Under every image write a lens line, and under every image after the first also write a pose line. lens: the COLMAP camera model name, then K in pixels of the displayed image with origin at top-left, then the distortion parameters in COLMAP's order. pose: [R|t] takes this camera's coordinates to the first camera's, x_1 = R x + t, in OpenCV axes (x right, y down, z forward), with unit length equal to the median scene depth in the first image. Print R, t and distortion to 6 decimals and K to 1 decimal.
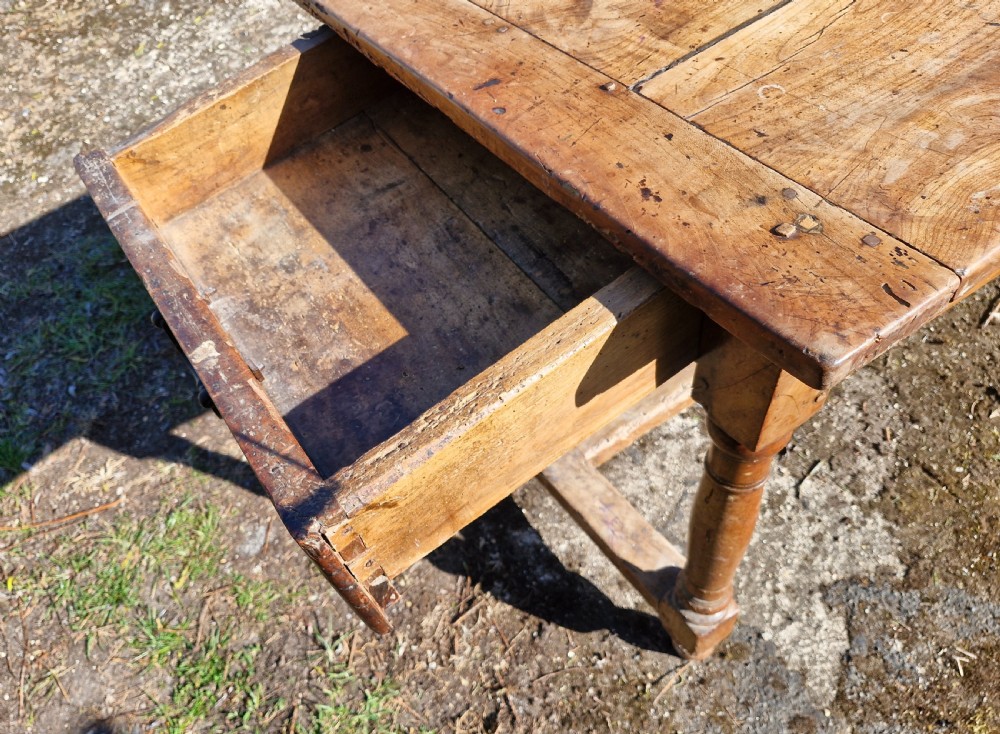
lens RADIAL K [[761.6, 0, 455.6], [0, 761.6, 403.5], [0, 0, 1]] dist [0.044669, -0.057460]
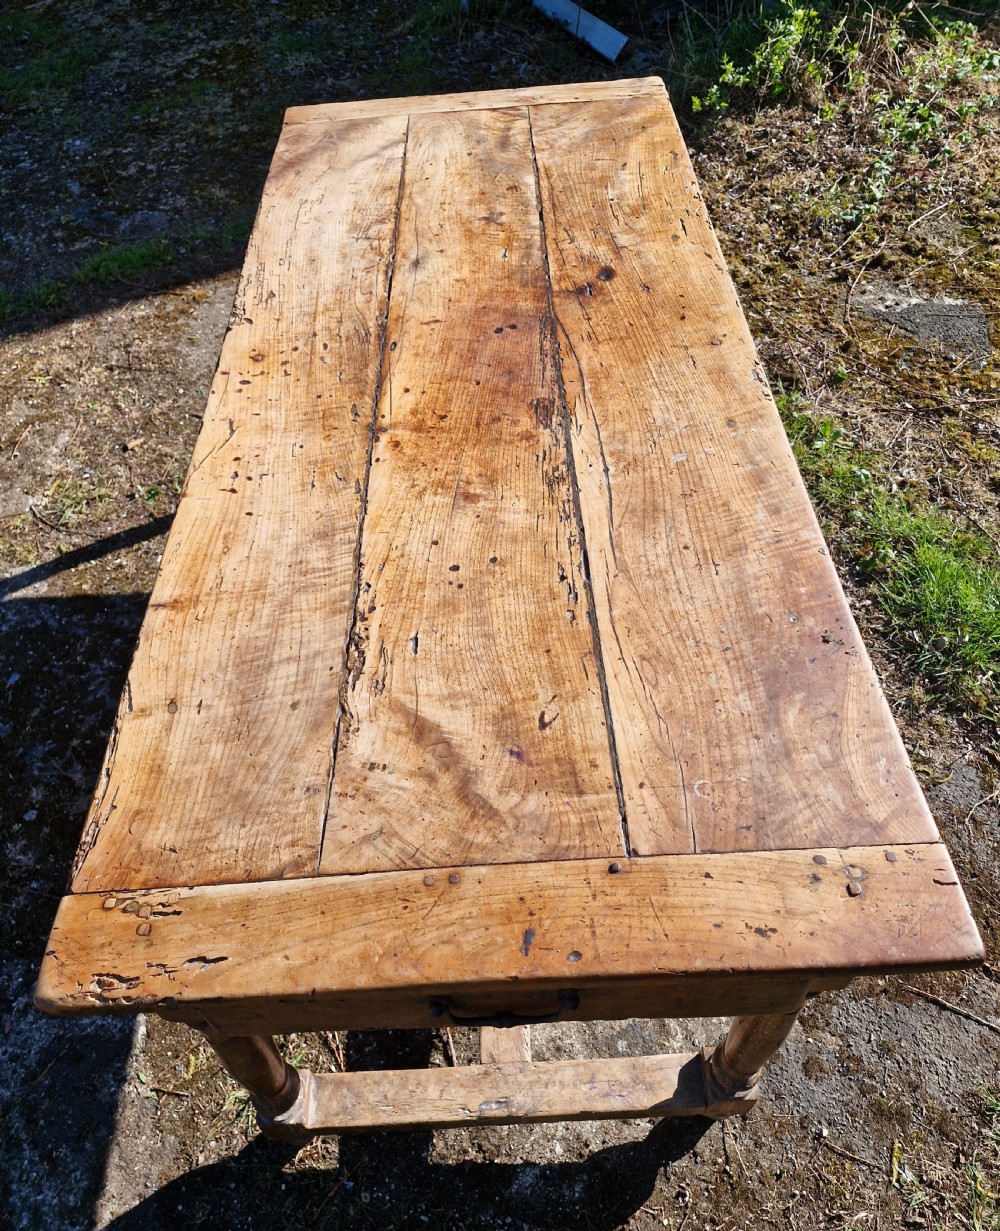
lens RADIAL K [[918.1, 0, 503.1], [0, 918.1, 597.2], [0, 0, 1]] dist [0.085903, -0.096866]
pose [[0.506925, -0.541959, 0.670304, -0.320962], [0.658219, 0.745475, 0.104952, -0.523908], [-0.556574, 0.388004, 0.734628, -0.043186]]
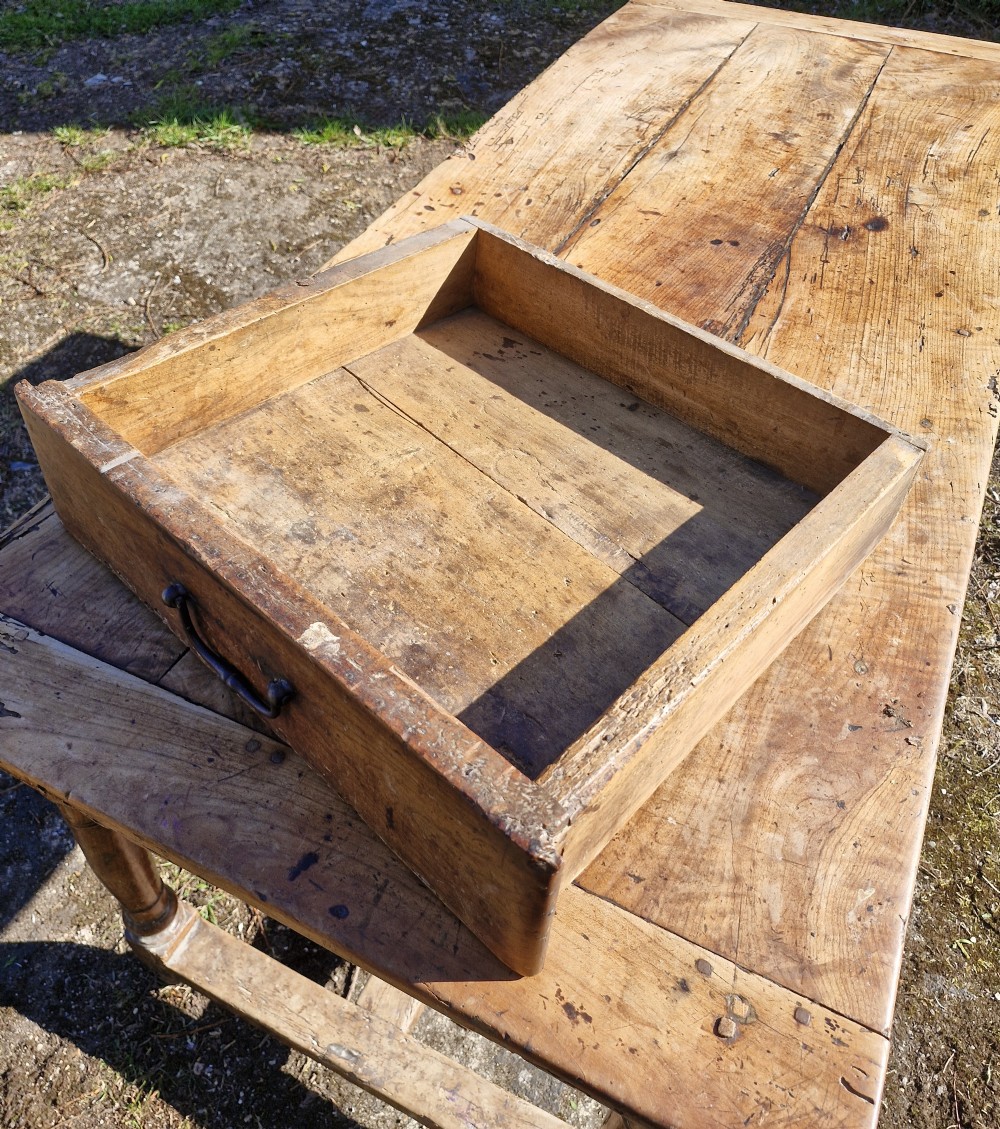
lens RADIAL K [[926.3, 0, 496.6], [0, 926.3, 517.7], [0, 0, 1]] dist [0.056826, -0.064392]
pose [[0.839315, -0.239643, 0.487977, -0.104892], [0.311649, 0.947564, -0.070688, -0.363341], [-0.445450, 0.211408, 0.869989, -0.020716]]
